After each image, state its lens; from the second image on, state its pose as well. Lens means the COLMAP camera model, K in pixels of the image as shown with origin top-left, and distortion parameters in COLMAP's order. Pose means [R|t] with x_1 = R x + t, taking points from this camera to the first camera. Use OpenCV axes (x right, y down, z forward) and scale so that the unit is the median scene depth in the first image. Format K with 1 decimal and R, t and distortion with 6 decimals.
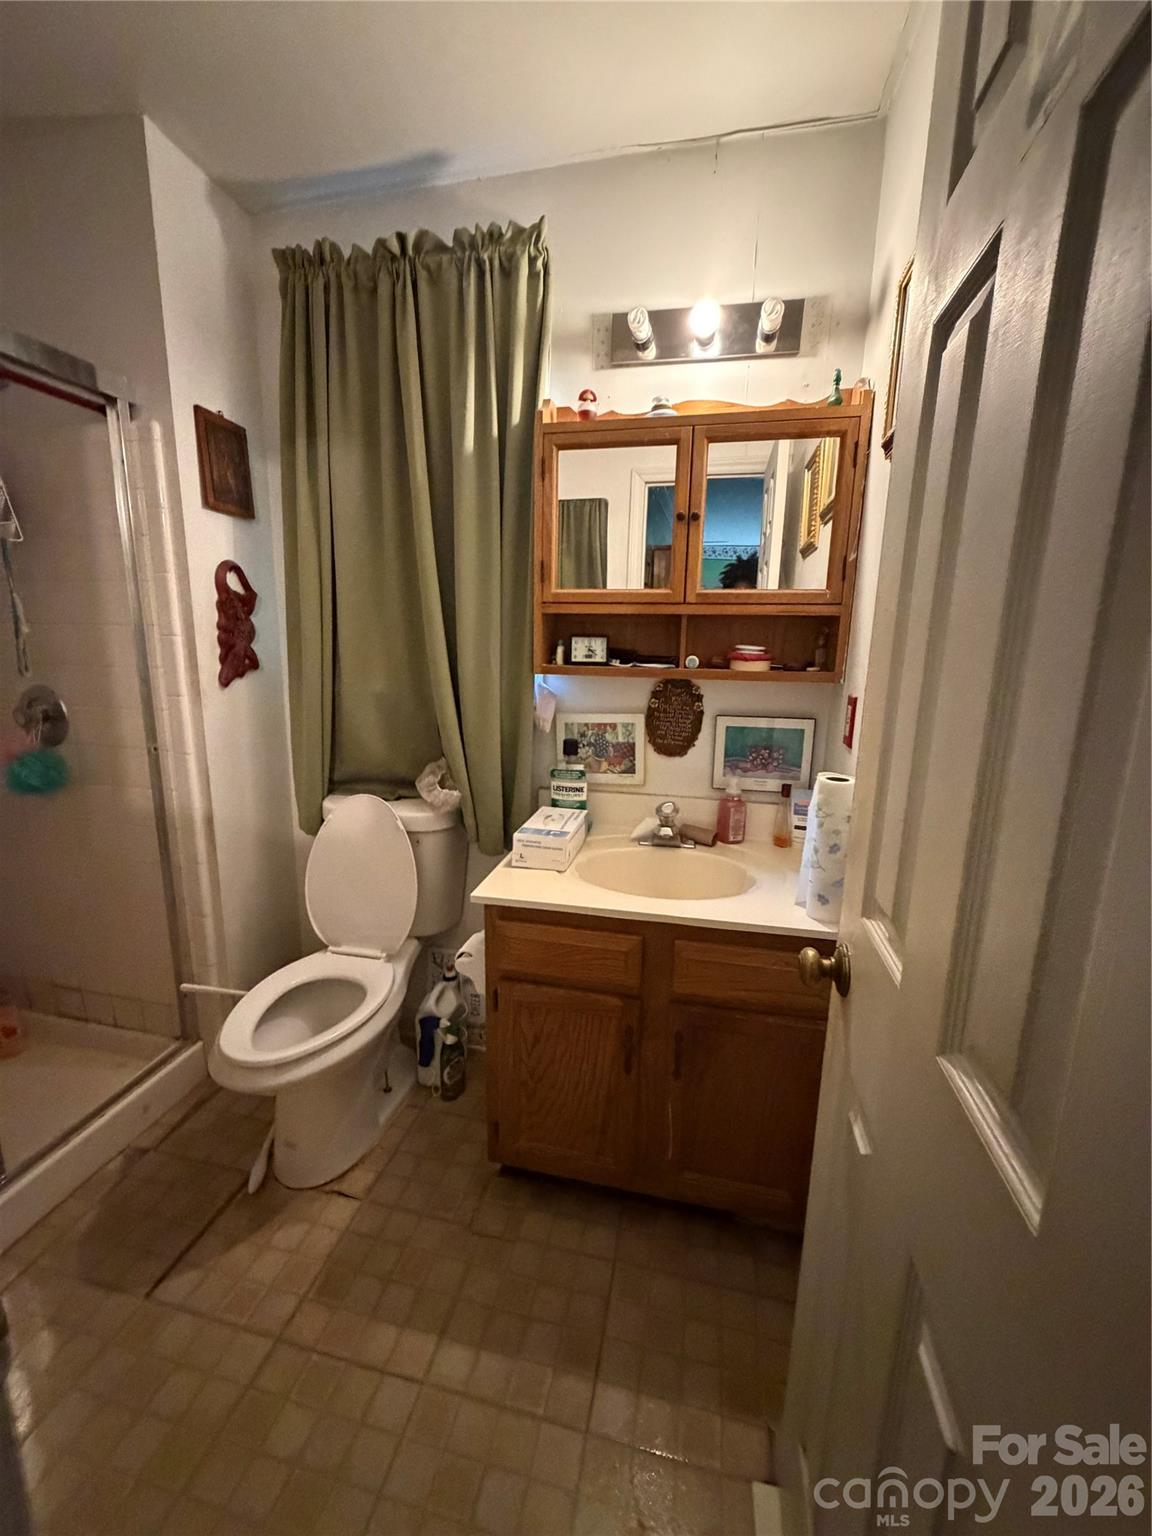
lens RADIAL K [[613.8, 0, 572.0], [0, 613.8, 770.4], [0, 0, 1]] dist [-0.004283, -0.000482]
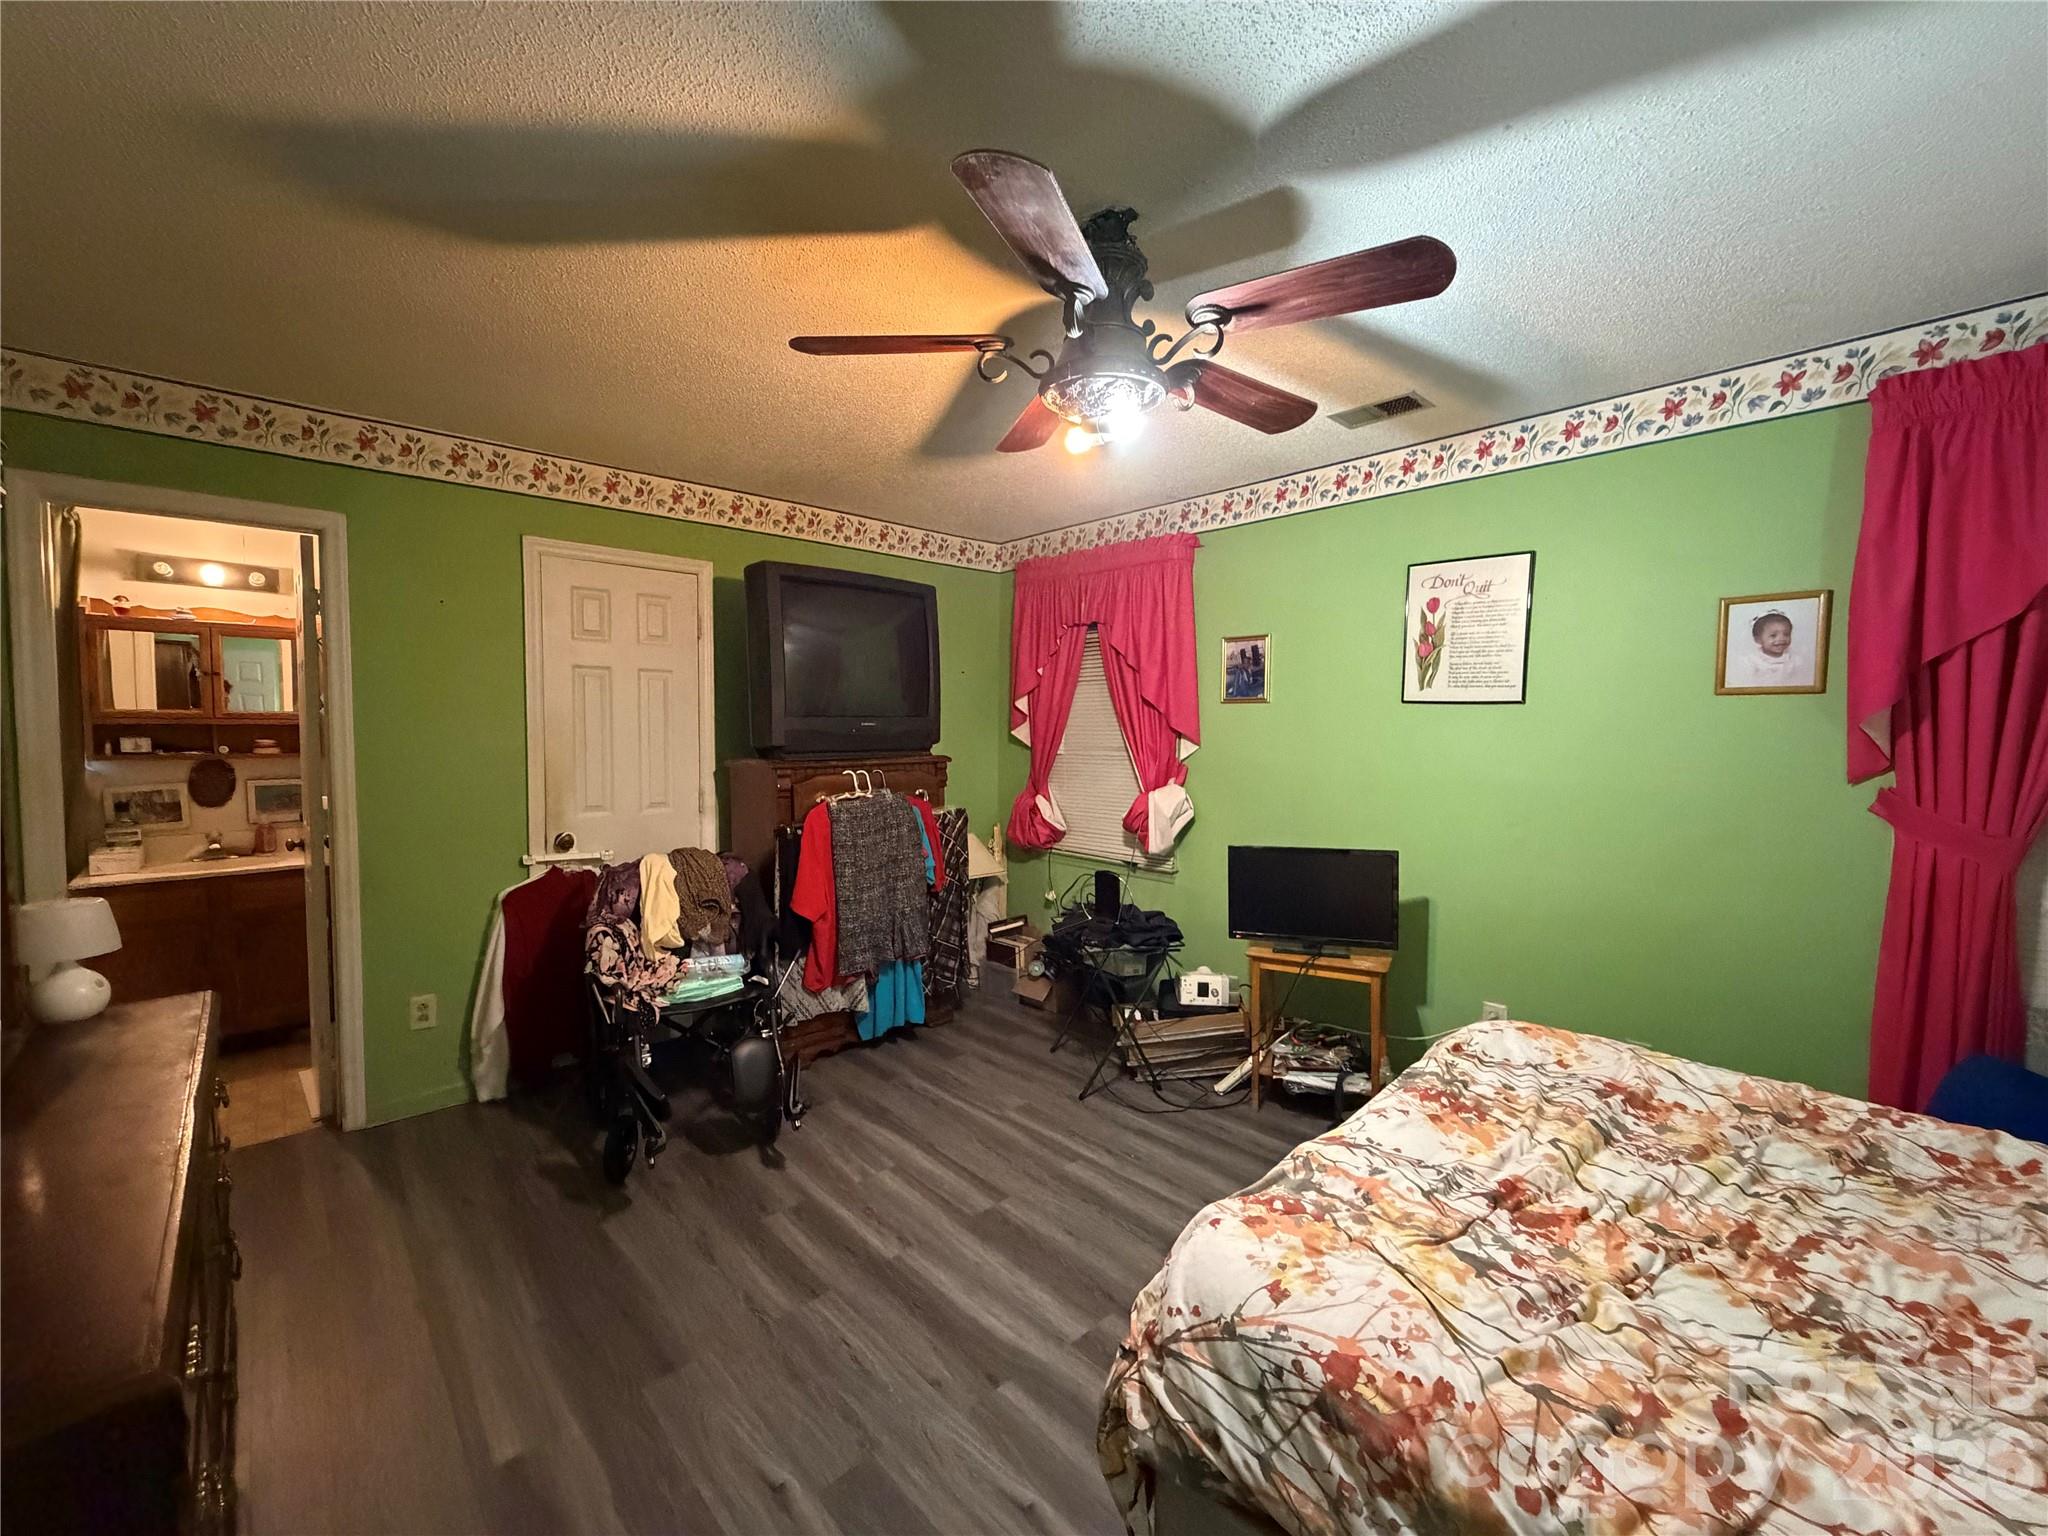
lens RADIAL K [[818.3, 0, 1019.7], [0, 818.3, 771.6], [0, 0, 1]] dist [-0.004283, -0.000482]
pose [[0.565752, -0.058515, 0.822497, -0.414078], [0.159454, 0.986415, -0.039504, 0.322843], [-0.809011, 0.153500, 0.567396, -2.049016]]
